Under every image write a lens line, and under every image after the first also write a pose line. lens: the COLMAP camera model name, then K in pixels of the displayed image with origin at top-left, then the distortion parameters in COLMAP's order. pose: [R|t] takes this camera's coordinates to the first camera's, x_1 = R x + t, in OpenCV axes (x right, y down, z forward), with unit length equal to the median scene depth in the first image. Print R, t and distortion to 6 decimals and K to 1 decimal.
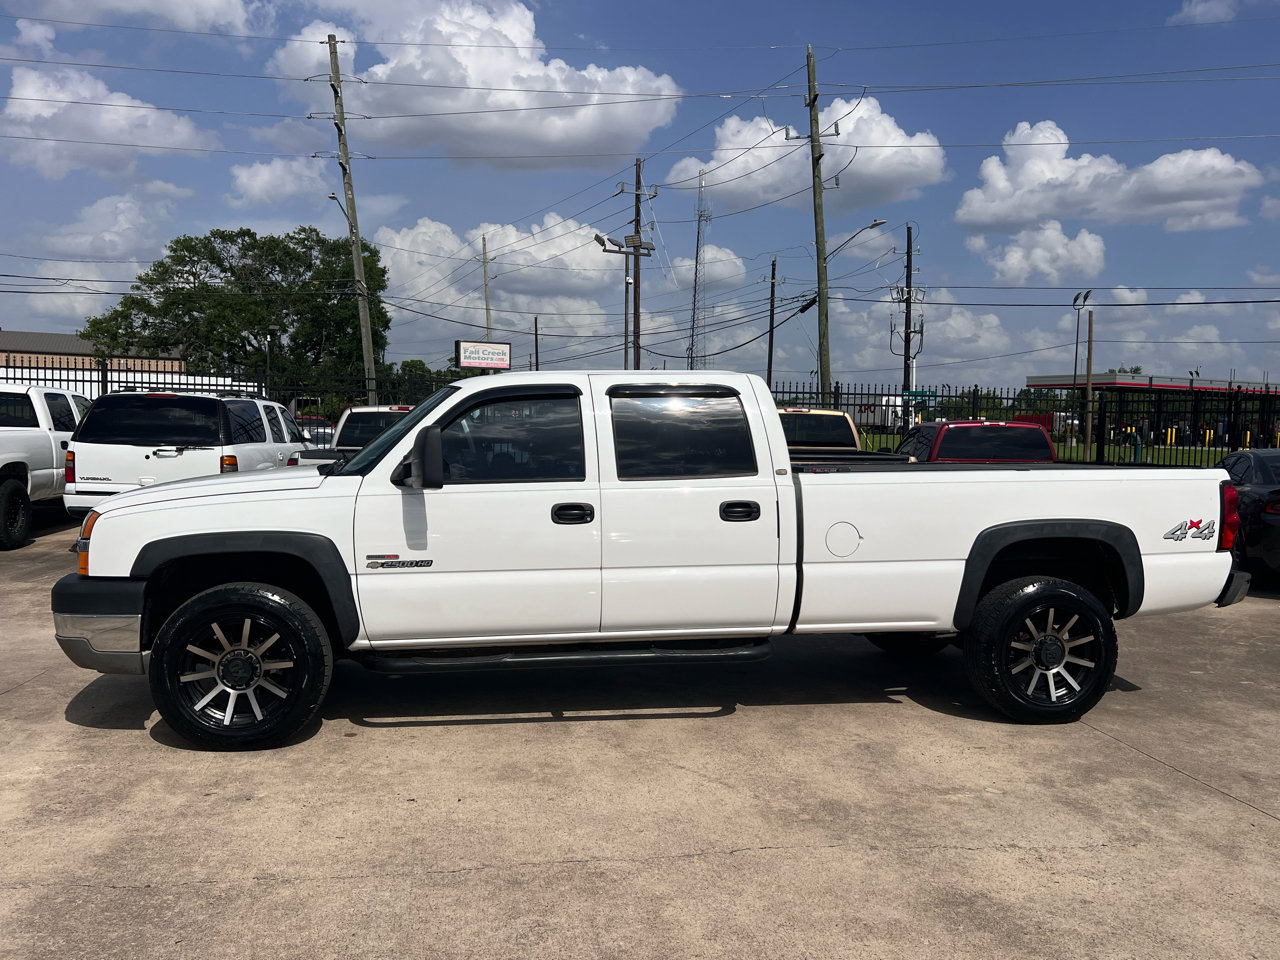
lens RADIAL K [[1003.4, 0, 632.8], [0, 1003.4, 490.0], [0, 0, 1]] dist [0.046870, -0.051372]
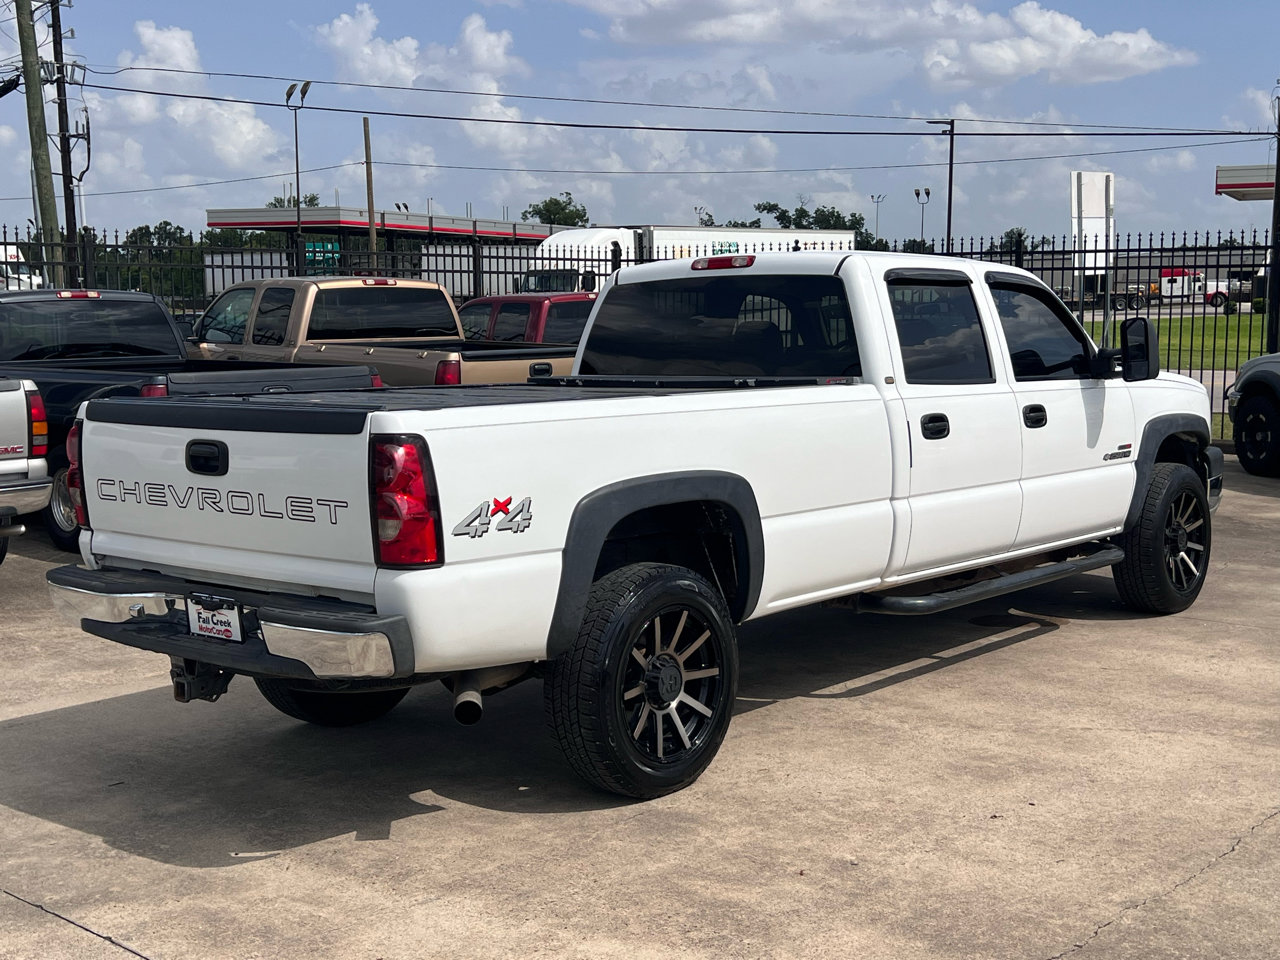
lens RADIAL K [[1618.9, 0, 641.1], [0, 1618.9, 503.8], [0, 0, 1]] dist [0.065380, 0.000000]
pose [[0.779586, -0.106777, 0.617126, -0.150104], [0.064066, 0.993786, 0.091017, -0.008547], [-0.623010, -0.031418, 0.781583, 0.023802]]
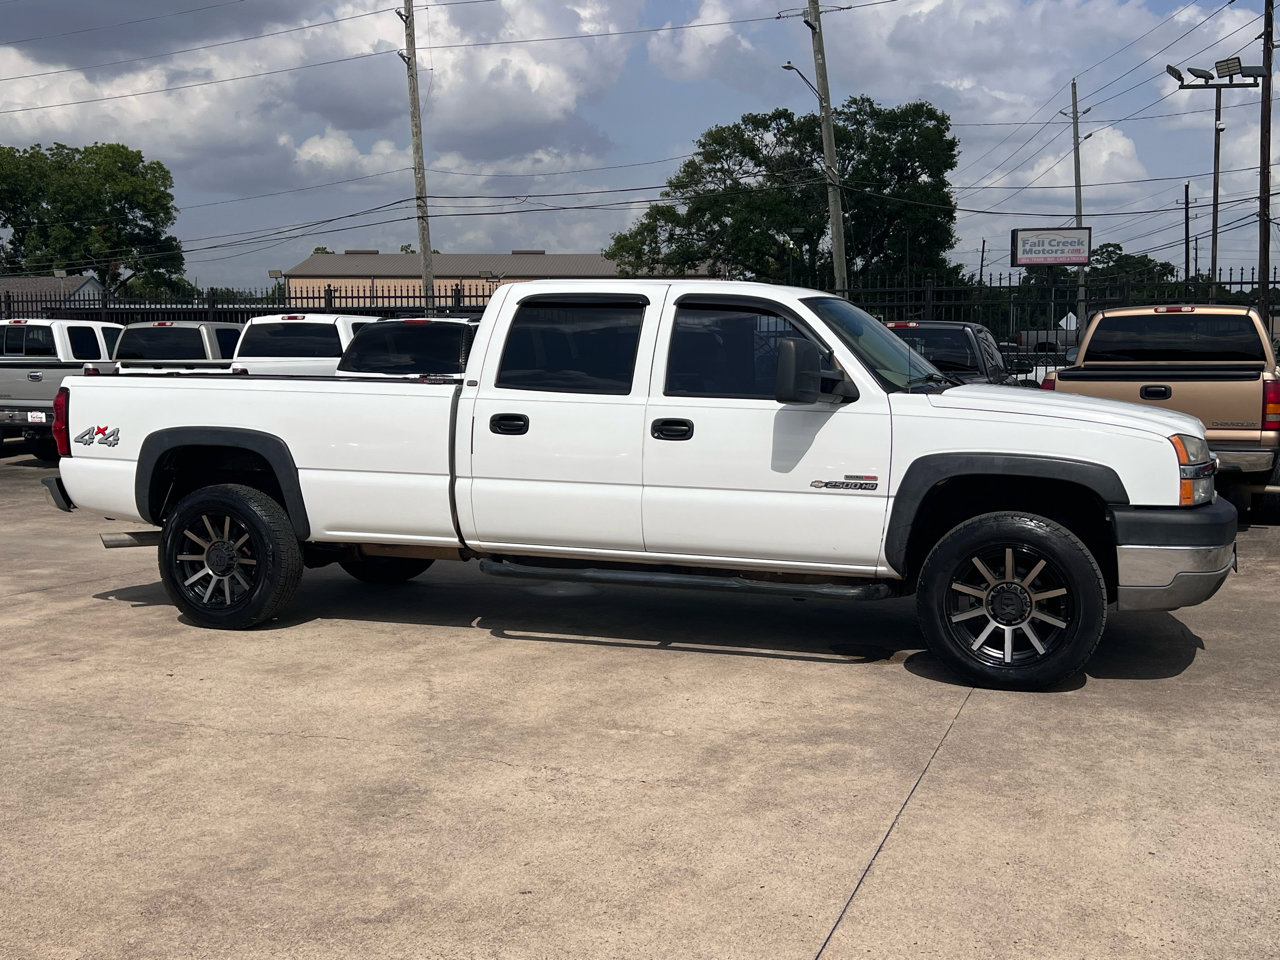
lens RADIAL K [[1343.3, 0, 637.5], [0, 1343.3, 474.3], [0, 0, 1]] dist [0.043755, 0.000000]
pose [[0.869937, 0.022115, -0.492667, 0.123380], [-0.008145, 0.999502, 0.030484, 0.003997], [0.493095, -0.022506, 0.869684, -0.006936]]
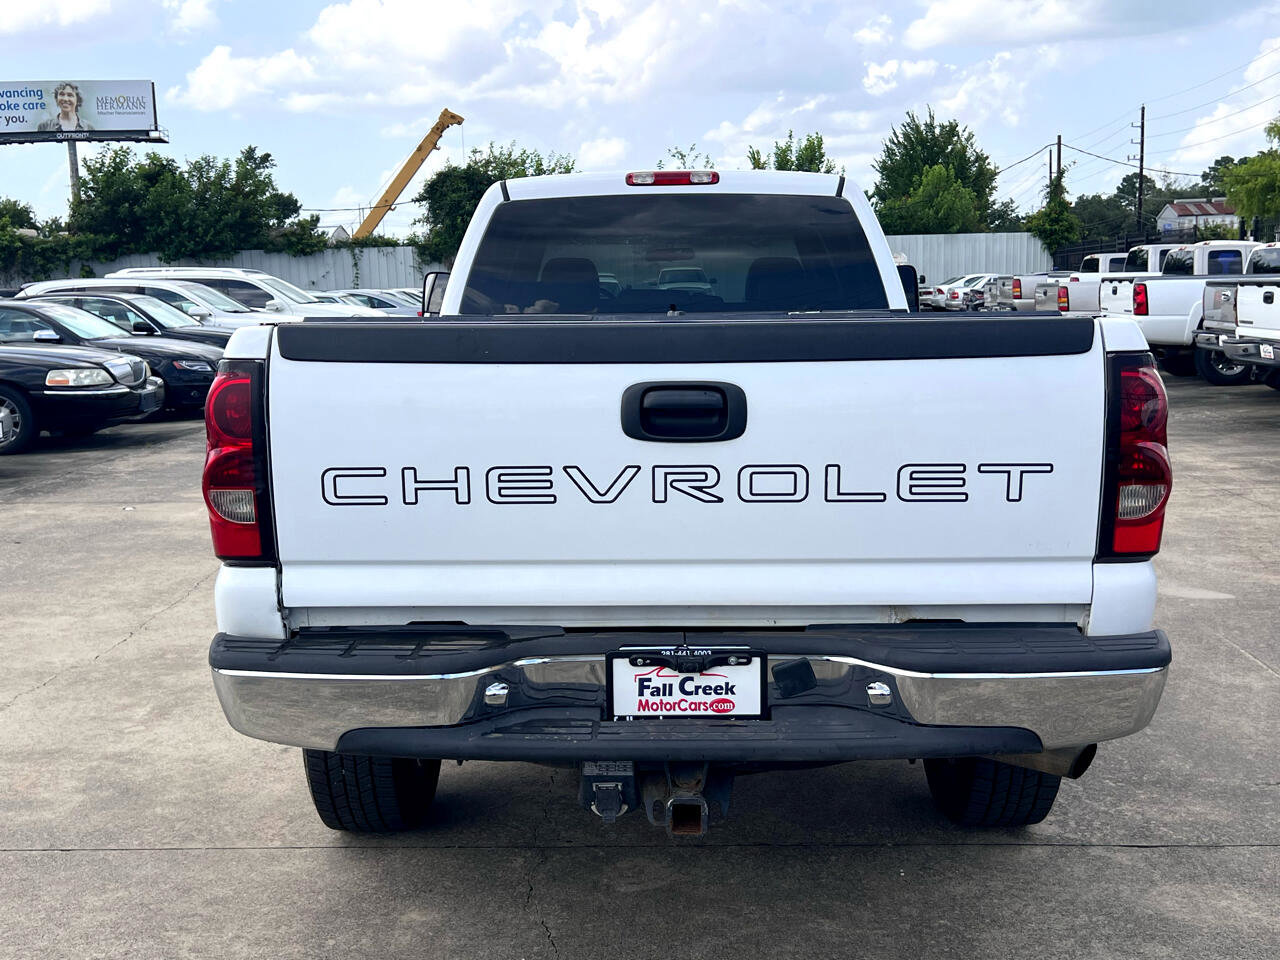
lens RADIAL K [[1376.1, 0, 636.3], [0, 1376.1, 475.1], [0, 0, 1]] dist [0.018213, 0.000000]
pose [[-0.178993, 0.116689, -0.976906, 0.174654], [-0.038923, 0.991324, 0.125543, -0.005863], [0.983080, 0.060495, -0.172898, 0.208292]]
